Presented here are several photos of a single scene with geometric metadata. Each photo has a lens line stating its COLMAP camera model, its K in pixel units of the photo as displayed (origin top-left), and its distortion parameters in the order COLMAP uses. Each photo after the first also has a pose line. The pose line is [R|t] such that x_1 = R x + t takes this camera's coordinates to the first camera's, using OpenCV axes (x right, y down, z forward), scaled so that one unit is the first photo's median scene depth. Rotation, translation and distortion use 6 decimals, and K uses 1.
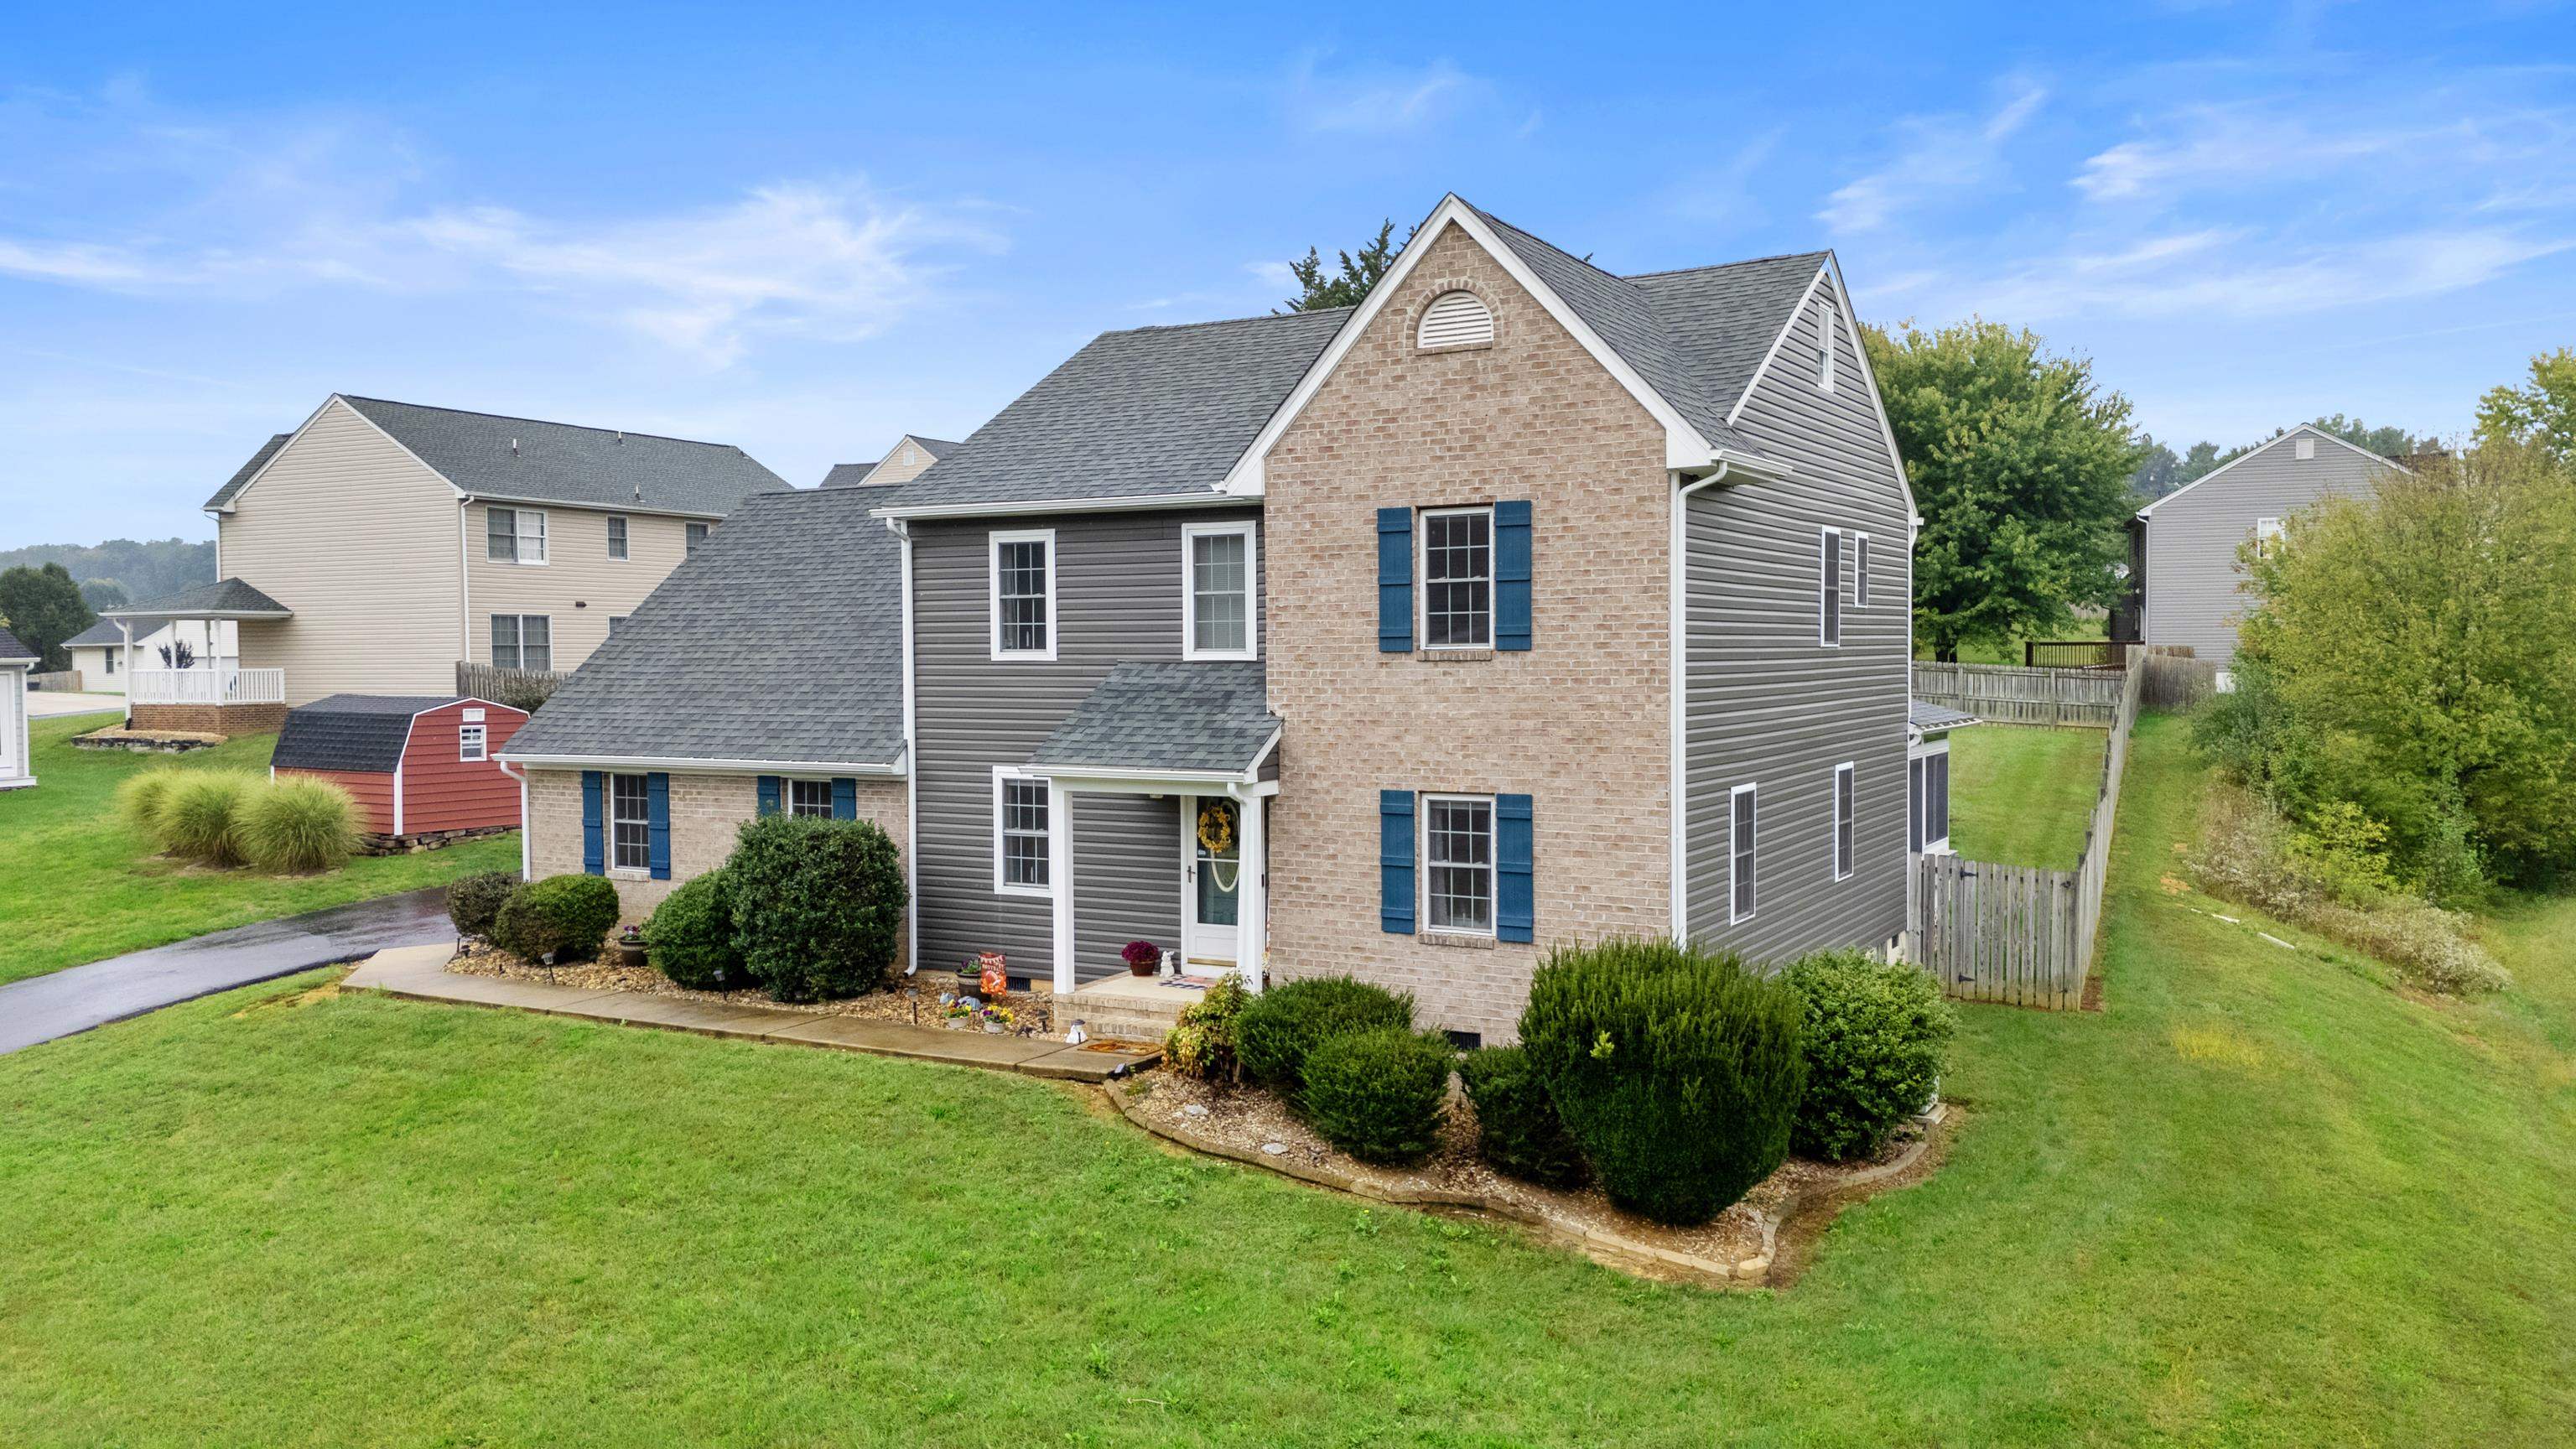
lens RADIAL K [[1888.9, 0, 1288.0], [0, 1888.9, 724.5], [0, 0, 1]] dist [0.105135, -0.129163]
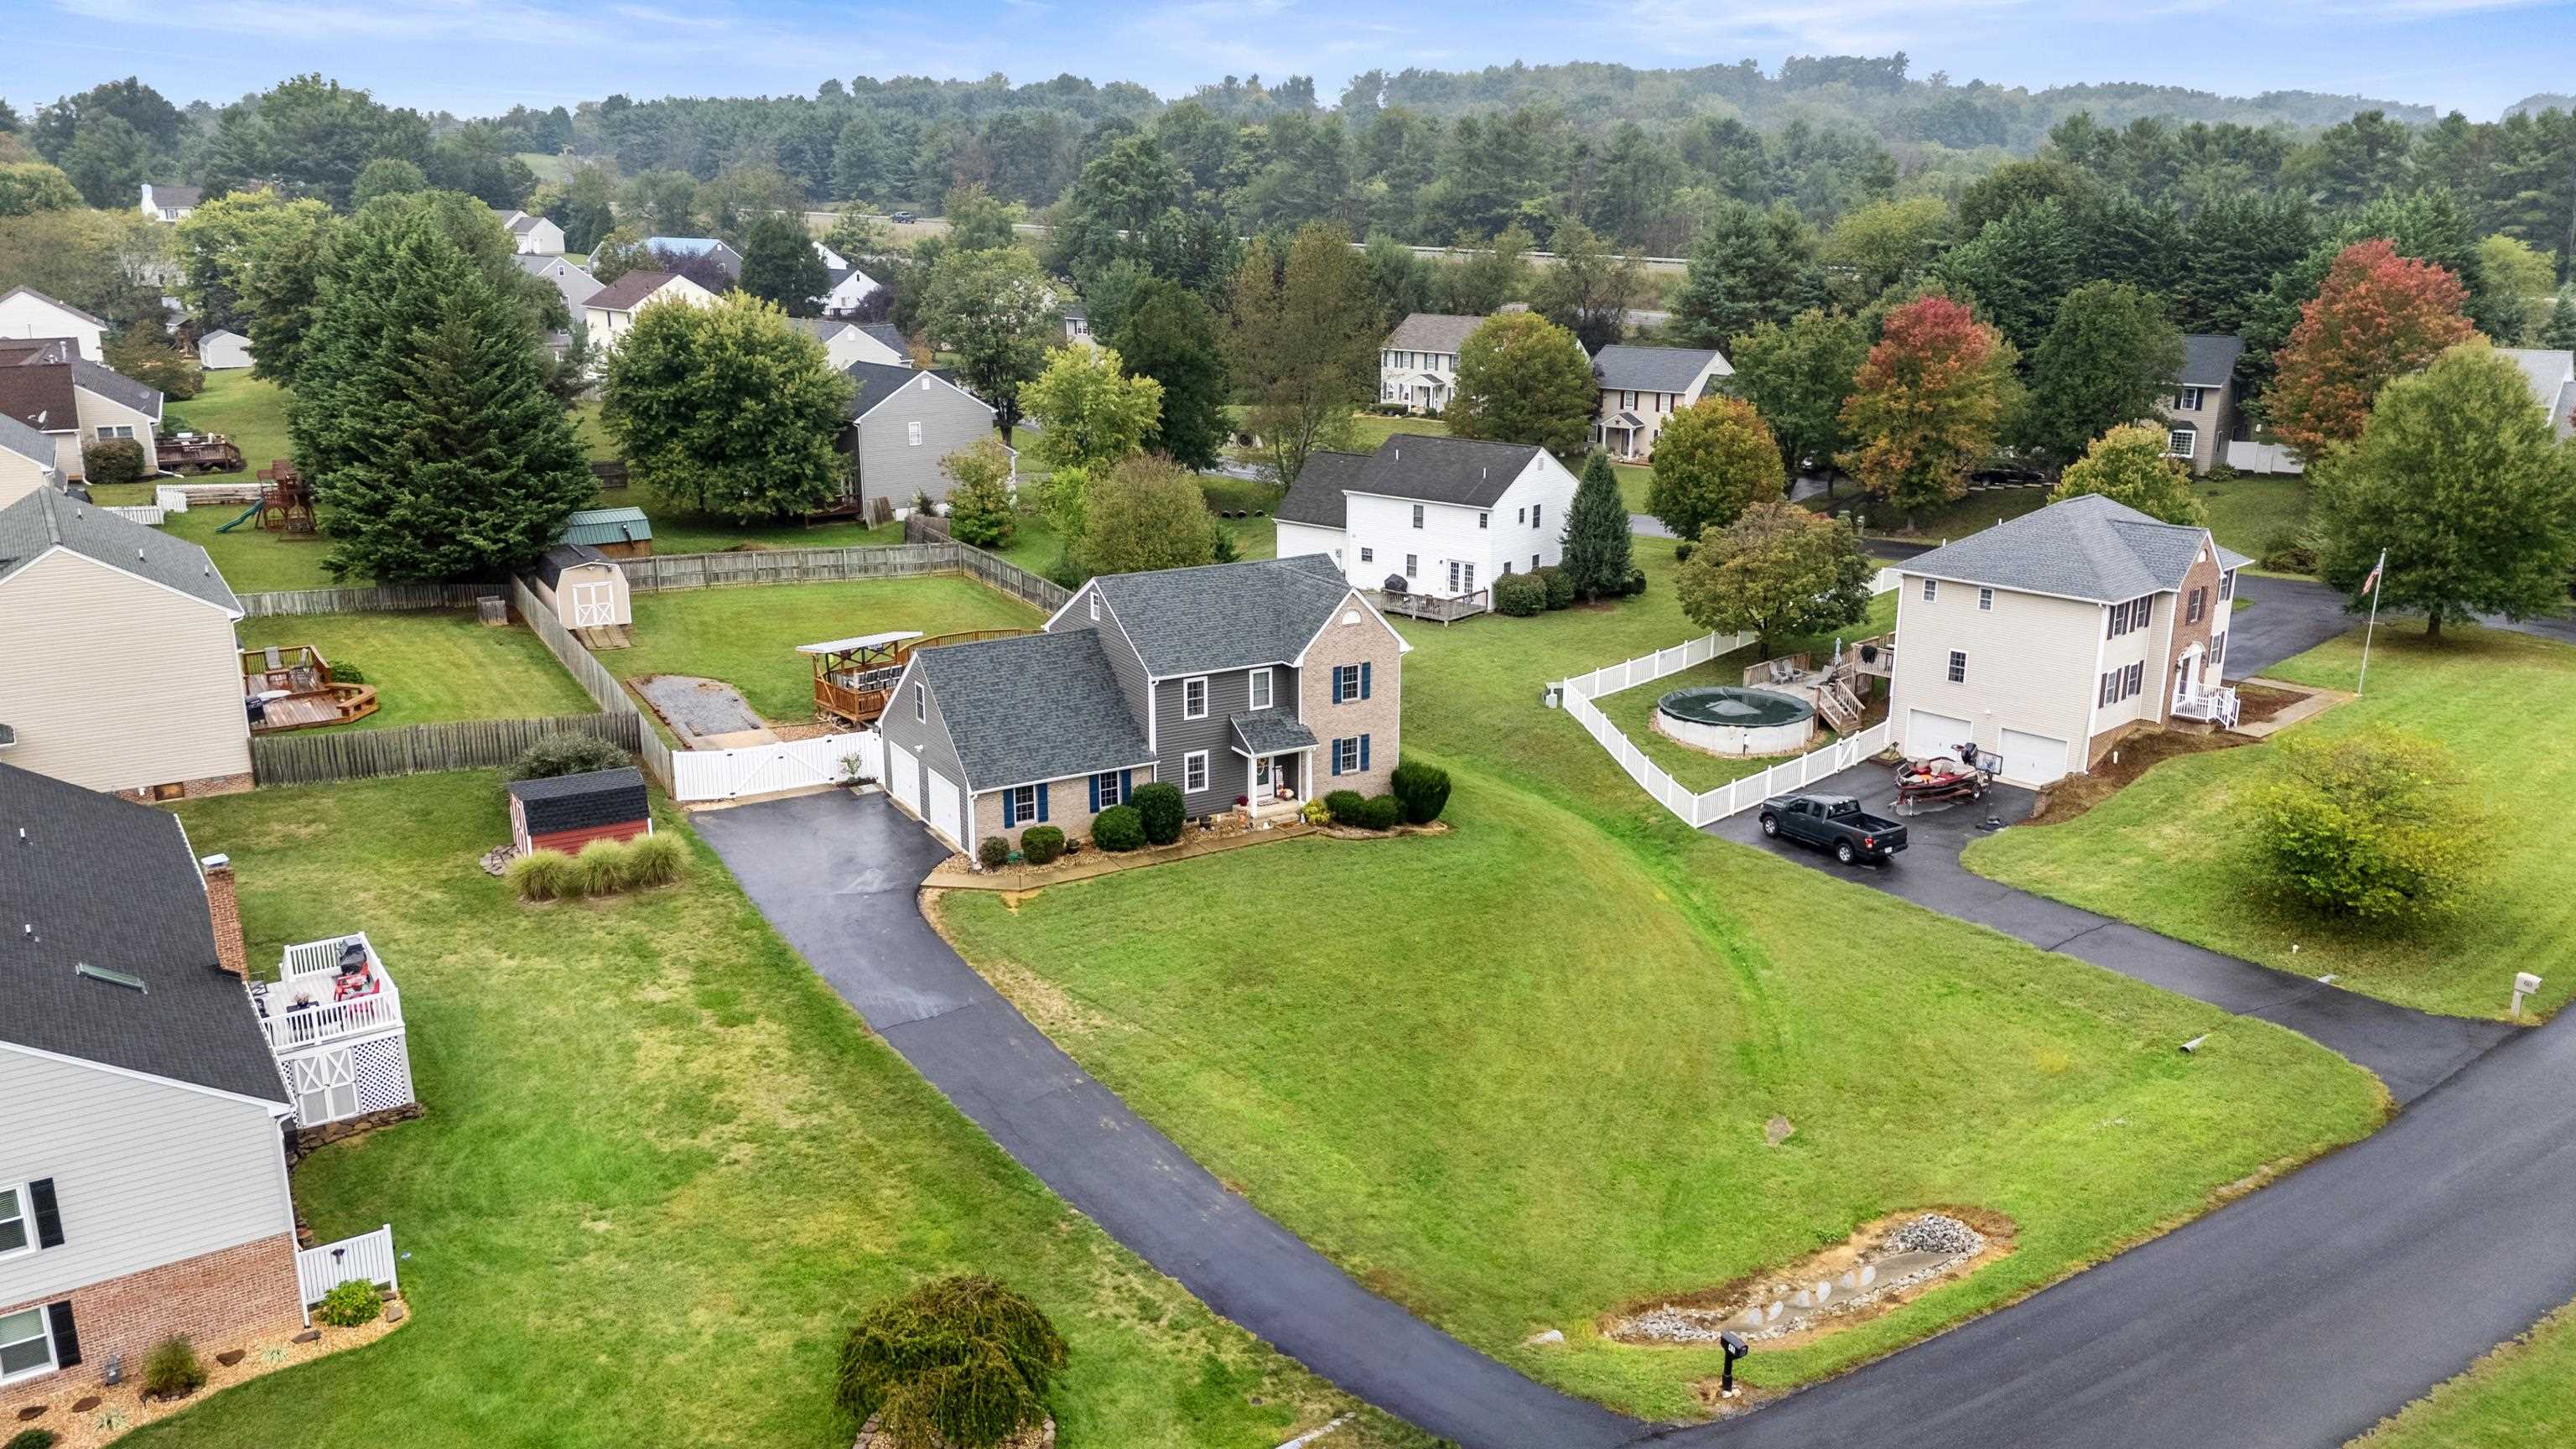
lens RADIAL K [[1888.9, 0, 1288.0], [0, 1888.9, 724.5], [0, 0, 1]] dist [0.105135, -0.129163]
pose [[0.487707, -0.227307, 0.842896, -3.060601], [0.027346, 0.969012, 0.245495, -0.891739], [-0.872579, -0.096680, 0.478810, -0.689375]]
